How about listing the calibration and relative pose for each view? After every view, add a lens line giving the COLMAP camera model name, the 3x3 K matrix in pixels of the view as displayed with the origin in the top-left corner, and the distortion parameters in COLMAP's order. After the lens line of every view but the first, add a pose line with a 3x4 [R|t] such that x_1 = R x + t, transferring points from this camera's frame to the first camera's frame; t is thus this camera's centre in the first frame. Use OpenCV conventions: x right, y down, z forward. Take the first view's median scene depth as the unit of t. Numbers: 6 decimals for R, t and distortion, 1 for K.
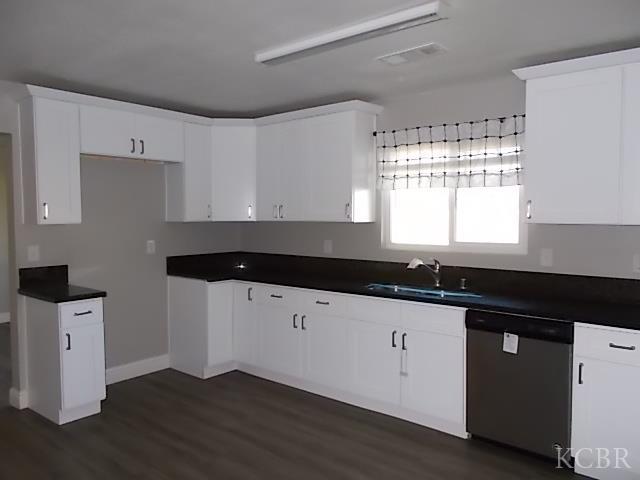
lens RADIAL K [[487.4, 0, 320.0], [0, 487.4, 240.0], [0, 0, 1]] dist [-0.000117, 0.000798]
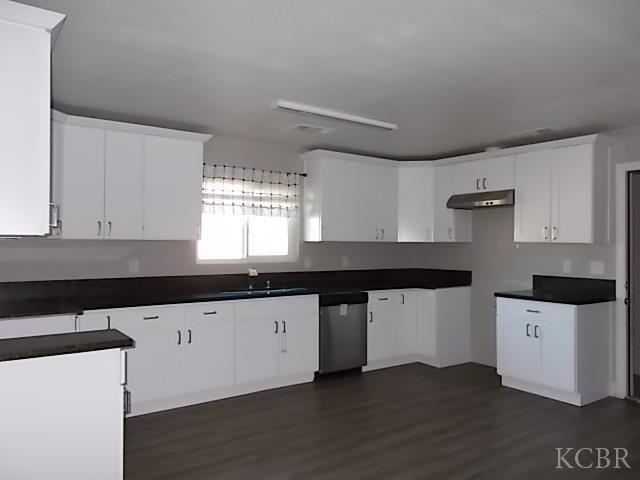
lens RADIAL K [[487.4, 0, 320.0], [0, 487.4, 240.0], [0, 0, 1]] dist [-0.000117, 0.000798]
pose [[0.266572, 0.006356, 0.963794, -1.012889], [0.046298, 0.998739, -0.019392, -0.004256], [-0.962702, 0.049791, 0.265942, 0.473064]]
